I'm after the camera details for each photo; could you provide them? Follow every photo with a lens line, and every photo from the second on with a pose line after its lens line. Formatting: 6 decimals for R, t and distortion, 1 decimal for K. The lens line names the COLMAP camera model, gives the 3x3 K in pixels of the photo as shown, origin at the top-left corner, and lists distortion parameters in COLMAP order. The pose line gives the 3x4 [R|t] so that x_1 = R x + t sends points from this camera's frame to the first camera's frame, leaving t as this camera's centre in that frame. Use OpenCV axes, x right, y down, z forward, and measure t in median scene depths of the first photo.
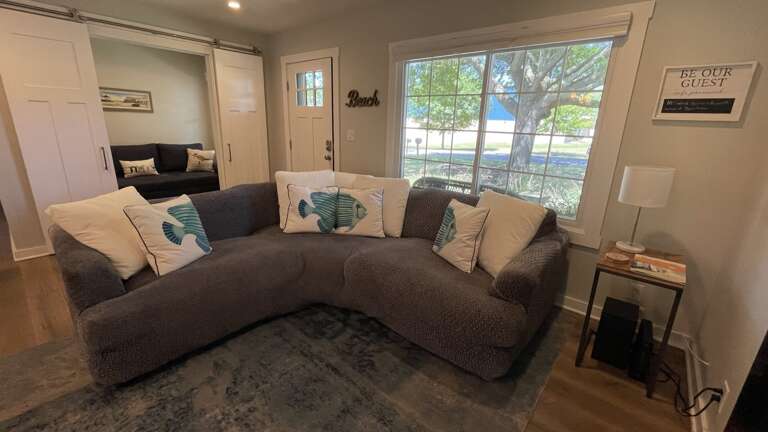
lens RADIAL K [[324.0, 0, 384.0], [0, 324.0, 216.0], [0, 0, 1]] dist [-0.001863, -0.000376]
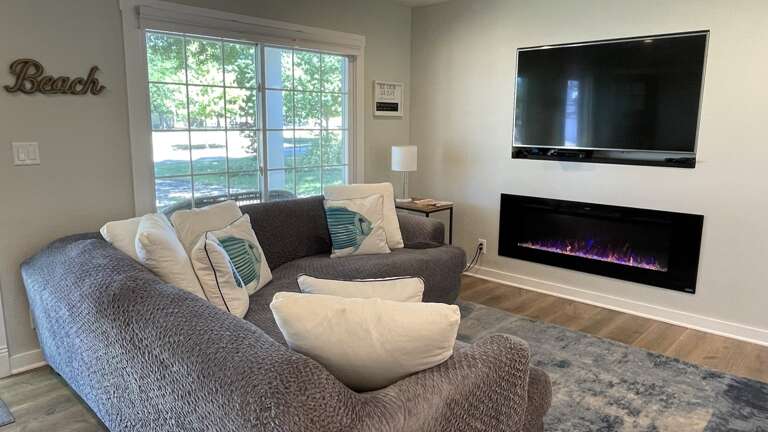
lens RADIAL K [[529.4, 0, 384.0], [0, 529.4, 216.0], [0, 0, 1]] dist [-0.003215, -0.003197]
pose [[0.024866, -0.211756, 0.977006, -1.134050], [0.269978, 0.942417, 0.197388, -0.236152], [-0.962545, 0.258862, 0.080604, 0.632076]]
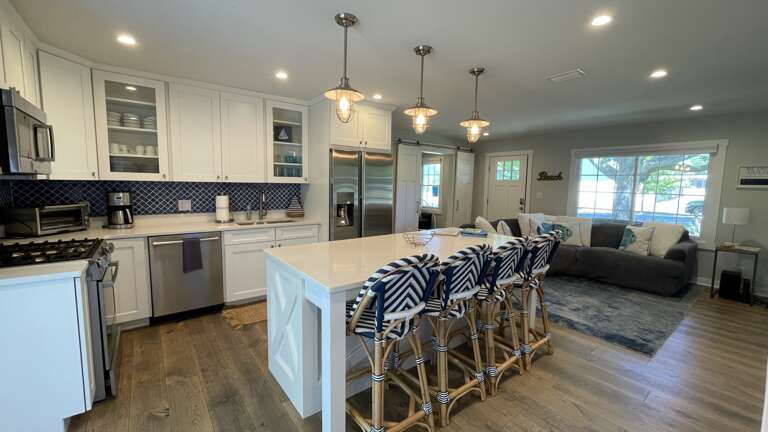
lens RADIAL K [[314.8, 0, 384.0], [0, 314.8, 216.0], [0, 0, 1]] dist [-0.000191, -0.000218]
pose [[0.979162, 0.007400, -0.202948, -0.789755], [-0.044018, 0.983312, -0.176523, 0.274035], [0.198255, 0.181778, 0.963147, -1.098043]]
